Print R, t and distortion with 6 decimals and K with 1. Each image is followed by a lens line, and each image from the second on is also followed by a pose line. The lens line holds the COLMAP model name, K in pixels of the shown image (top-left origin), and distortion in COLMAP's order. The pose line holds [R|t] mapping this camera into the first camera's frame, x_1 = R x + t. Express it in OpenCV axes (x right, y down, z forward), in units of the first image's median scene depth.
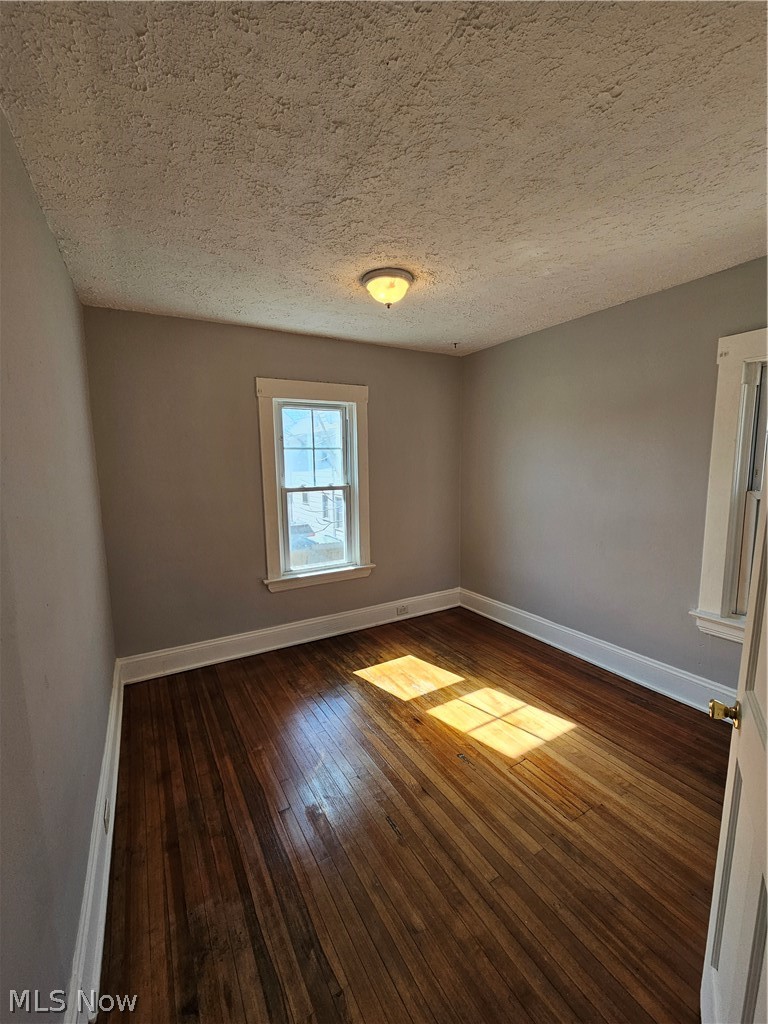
lens RADIAL K [[417.8, 0, 384.0], [0, 417.8, 512.0], [0, 0, 1]] dist [0.000457, 0.000082]
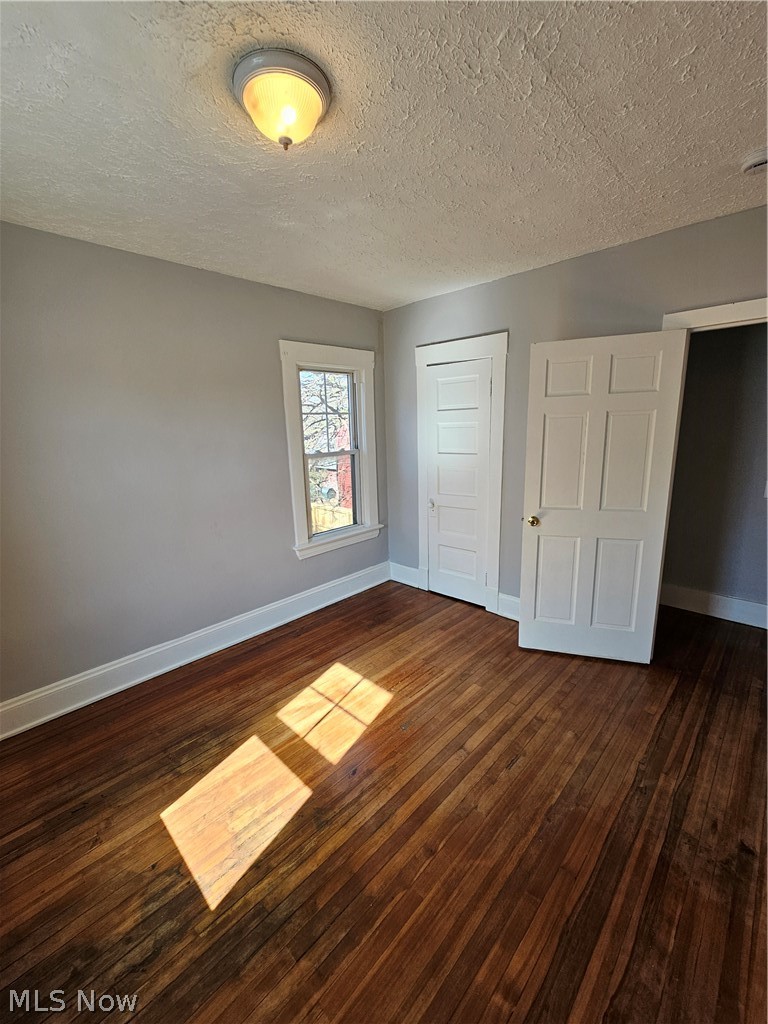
lens RADIAL K [[417.8, 0, 384.0], [0, 417.8, 512.0], [0, 0, 1]] dist [0.000457, 0.000082]
pose [[-0.261339, -0.172492, 0.949710, -0.483542], [0.156081, 0.963403, 0.217929, -0.096857], [-0.952544, 0.205185, -0.224852, 0.855342]]
